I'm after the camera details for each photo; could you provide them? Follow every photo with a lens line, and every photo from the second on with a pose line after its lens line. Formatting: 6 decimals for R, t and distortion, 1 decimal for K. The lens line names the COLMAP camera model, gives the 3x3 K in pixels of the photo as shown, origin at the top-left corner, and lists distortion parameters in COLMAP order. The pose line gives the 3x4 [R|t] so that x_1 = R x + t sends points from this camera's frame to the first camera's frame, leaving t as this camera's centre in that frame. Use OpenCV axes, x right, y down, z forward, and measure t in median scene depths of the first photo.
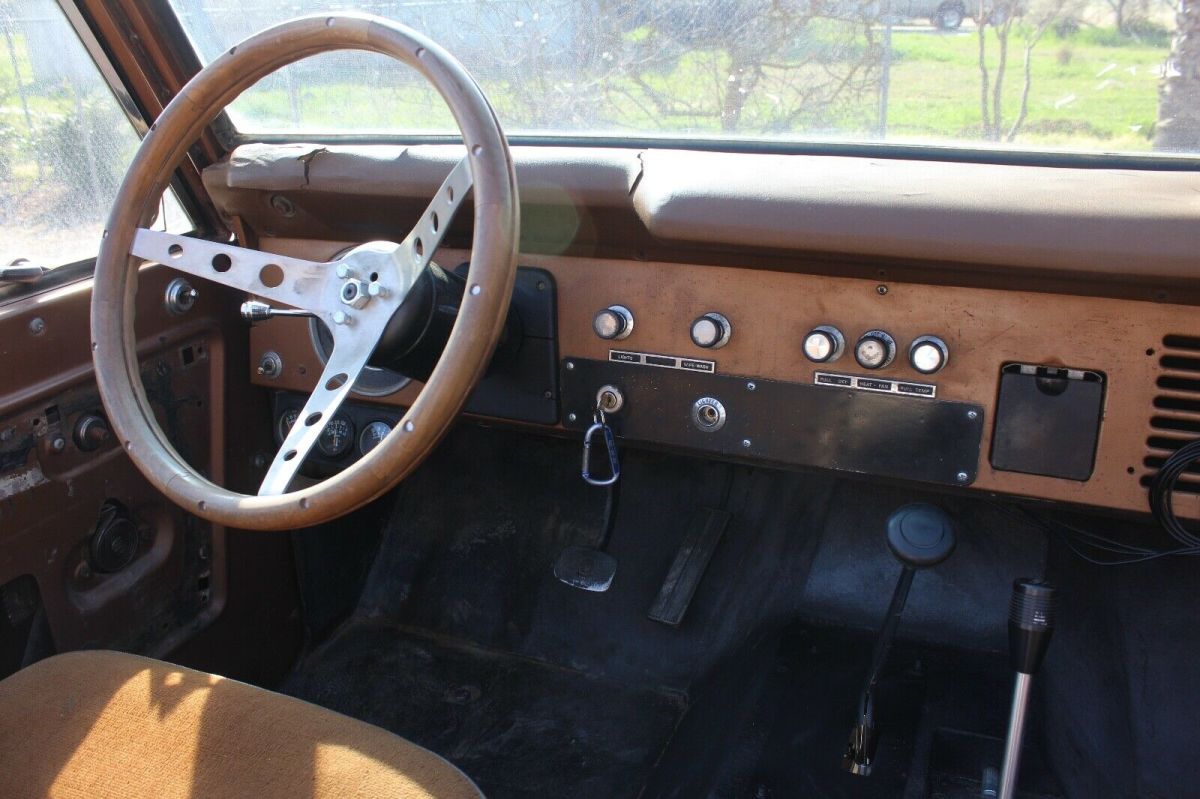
lens RADIAL K [[985.4, 0, 600.0], [0, 985.4, 399.5], [0, 0, 1]] dist [-0.163376, 0.138304]
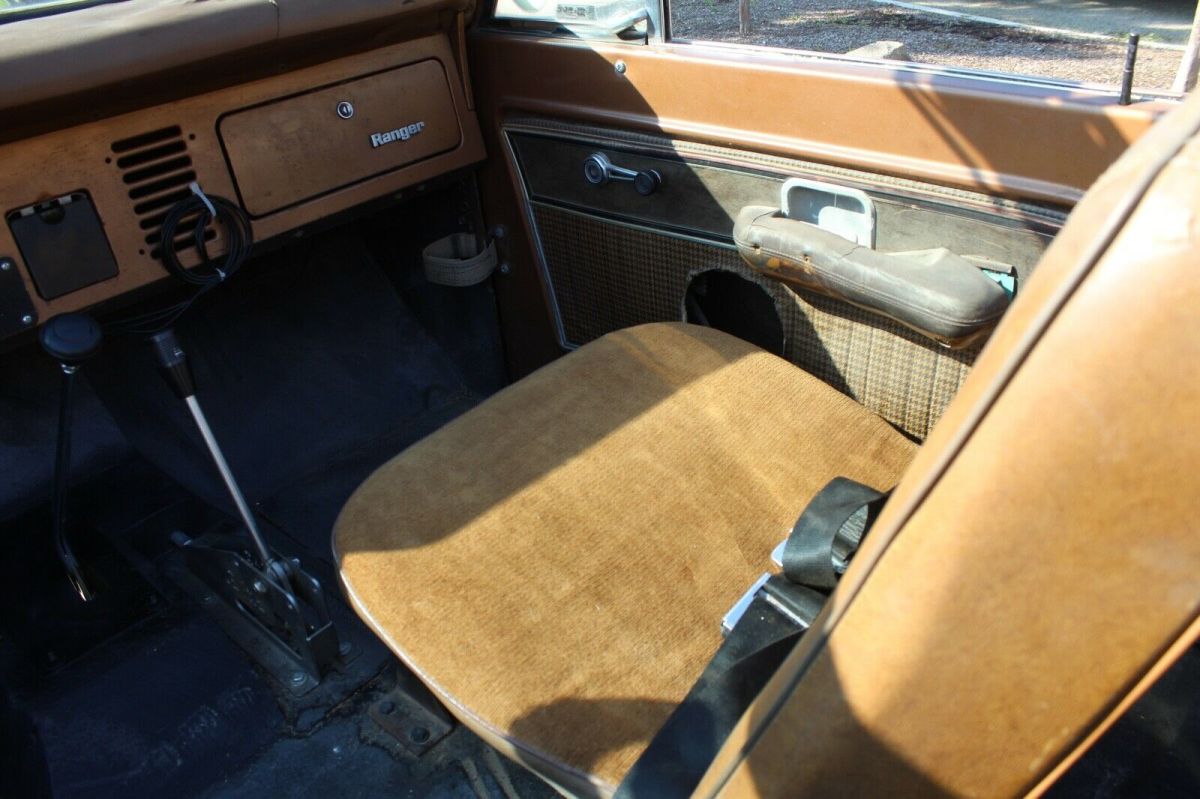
lens RADIAL K [[985.4, 0, 600.0], [0, 985.4, 399.5], [0, 0, 1]] dist [-0.163376, 0.138304]
pose [[0.320426, -0.468040, 0.823569, -0.350338], [0.403175, 0.854116, 0.328536, 0.062601], [-0.857191, 0.226771, 0.462383, -0.075179]]
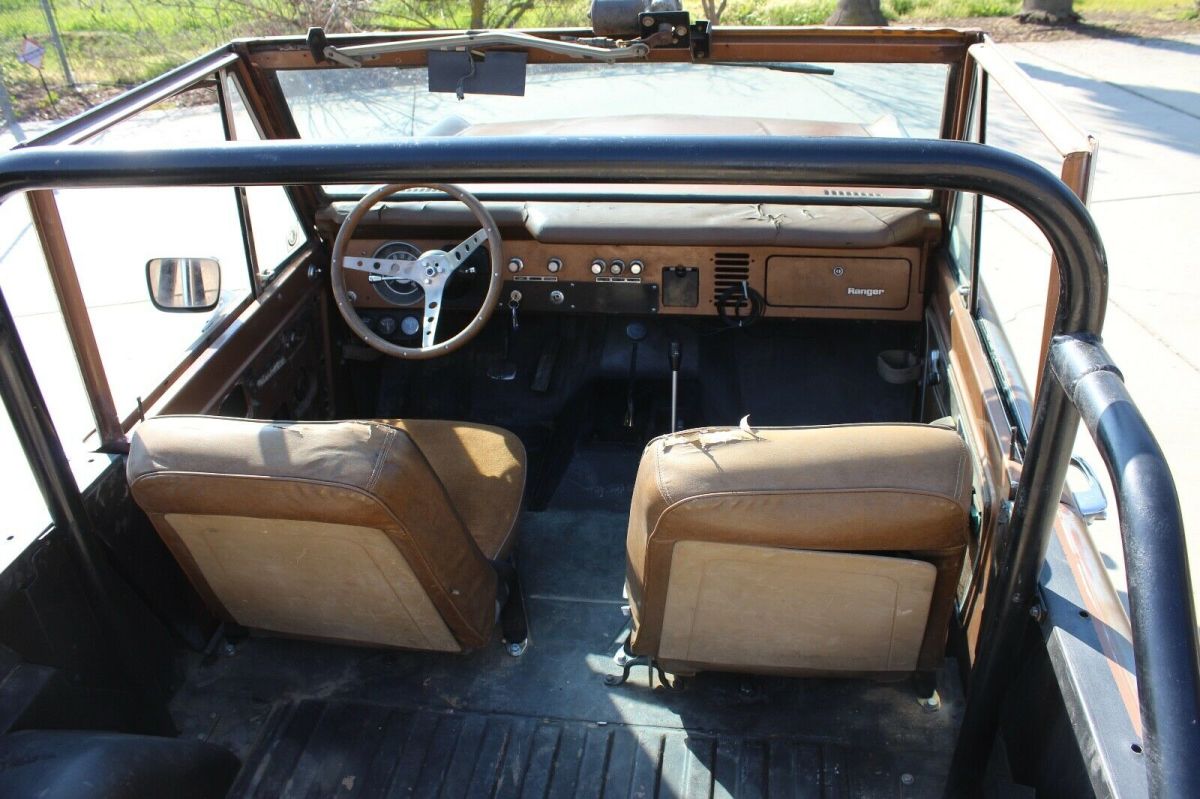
lens RADIAL K [[985.4, 0, 600.0], [0, 985.4, 399.5], [0, 0, 1]] dist [-0.163376, 0.138304]
pose [[0.965175, -0.144722, 0.217926, -0.387303], [0.109051, 0.979790, 0.167691, -0.145072], [-0.237791, -0.138086, 0.961451, -1.565144]]
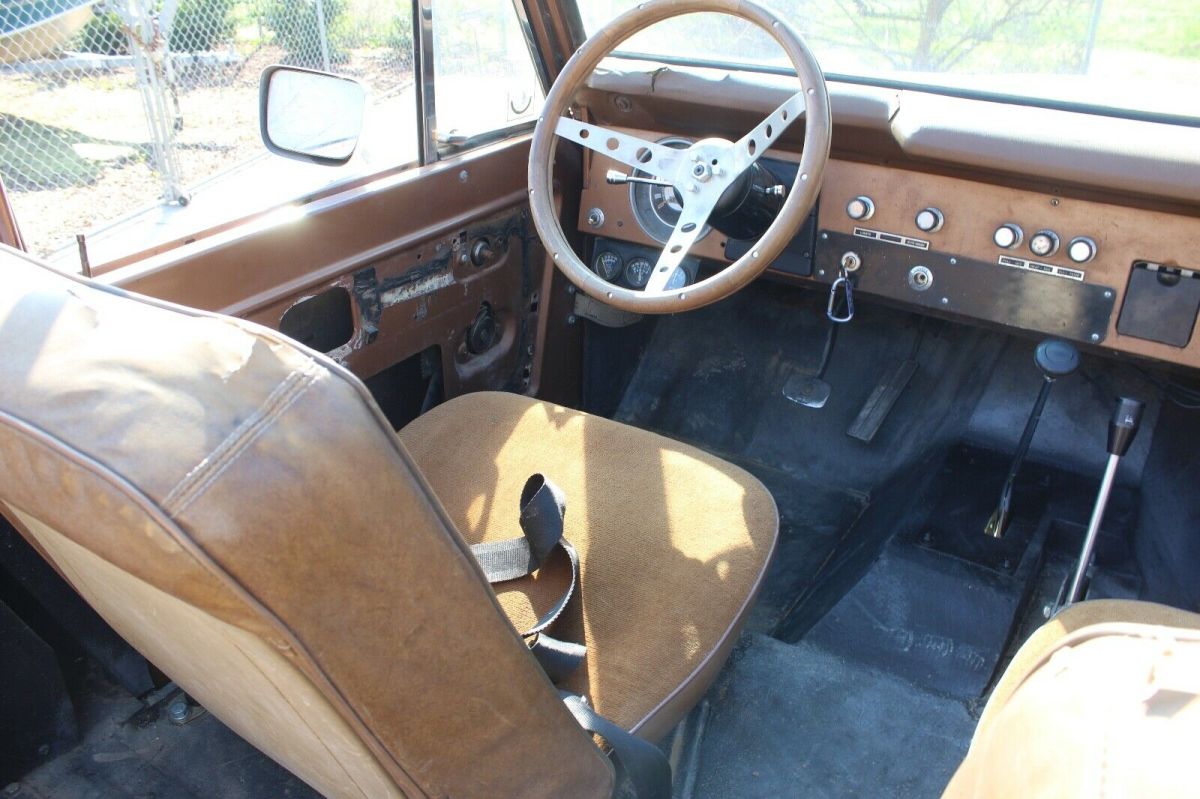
lens RADIAL K [[985.4, 0, 600.0], [0, 985.4, 399.5], [0, 0, 1]] dist [-0.163376, 0.138304]
pose [[0.982821, 0.110155, -0.148082, -0.123868], [-0.093150, 0.988724, 0.117251, 0.069510], [0.159328, -0.101443, 0.982000, -0.493869]]
